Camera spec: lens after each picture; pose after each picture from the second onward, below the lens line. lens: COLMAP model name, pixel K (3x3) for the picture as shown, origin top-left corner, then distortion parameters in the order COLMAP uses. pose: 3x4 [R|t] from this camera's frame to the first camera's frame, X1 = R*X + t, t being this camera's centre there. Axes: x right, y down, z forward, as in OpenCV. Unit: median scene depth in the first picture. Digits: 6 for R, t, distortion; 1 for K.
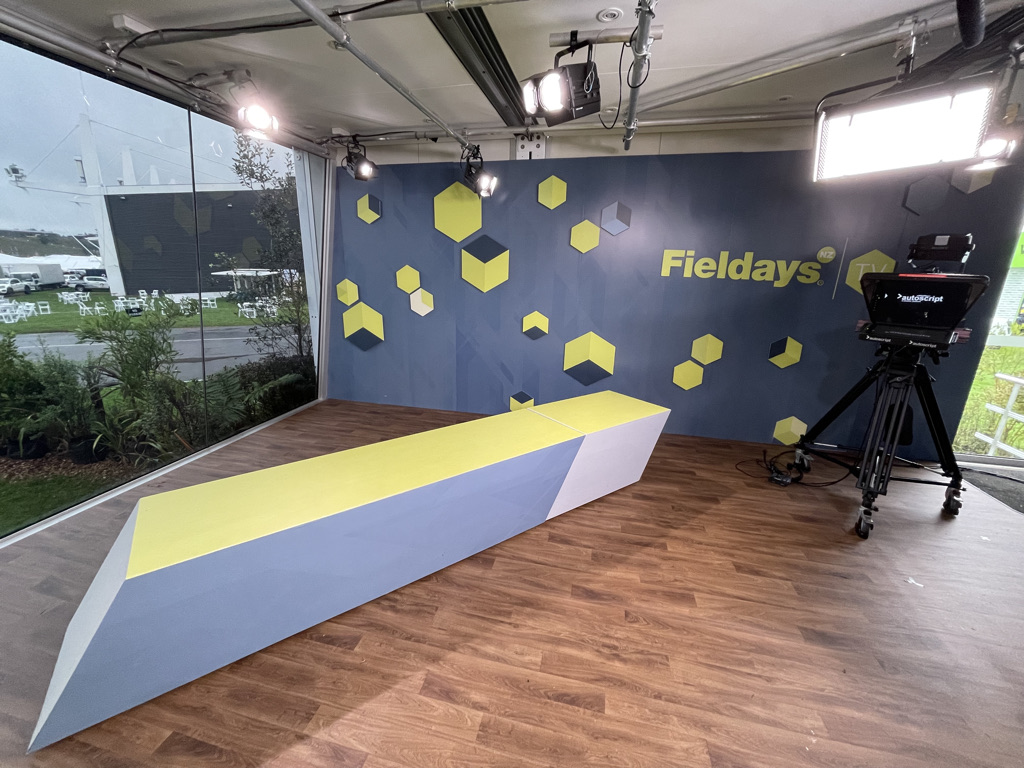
lens RADIAL K [[414.1, 0, 512.0], [0, 414.1, 384.0], [0, 0, 1]] dist [-0.003430, -0.000218]
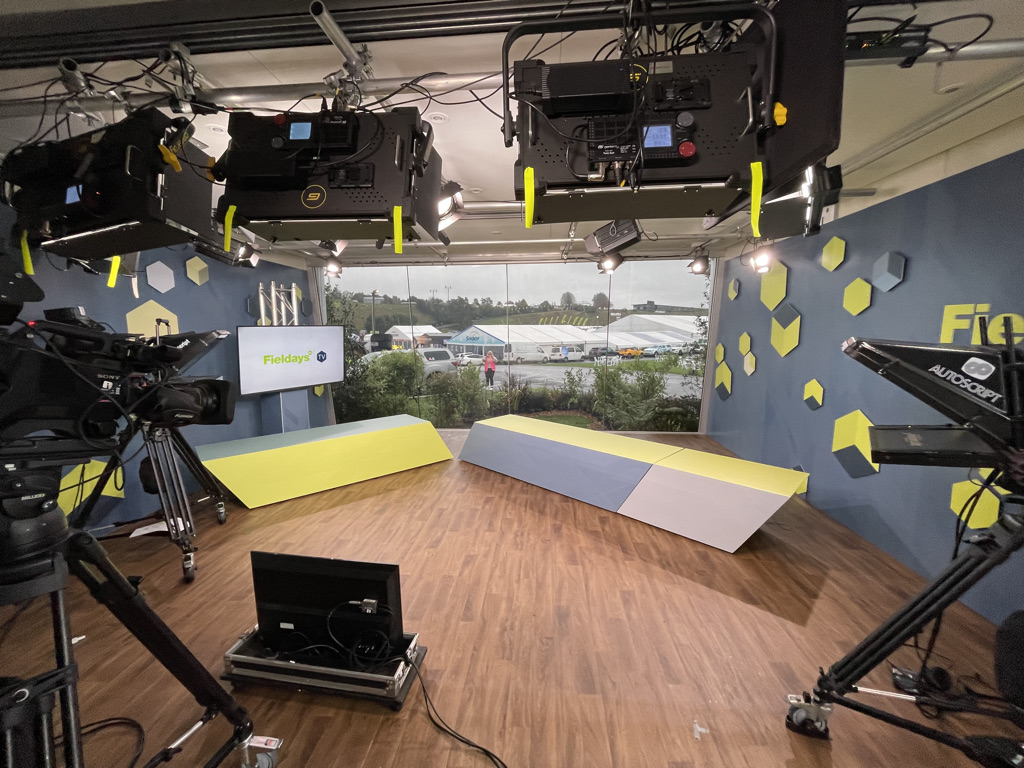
lens RADIAL K [[414.1, 0, 512.0], [0, 414.1, 384.0], [0, 0, 1]] dist [-0.003430, -0.000218]
pose [[0.149229, 0.107204, -0.982974, 1.267660], [-0.260229, 0.963319, 0.065555, -0.075842], [0.953945, 0.246015, 0.171652, 0.305837]]
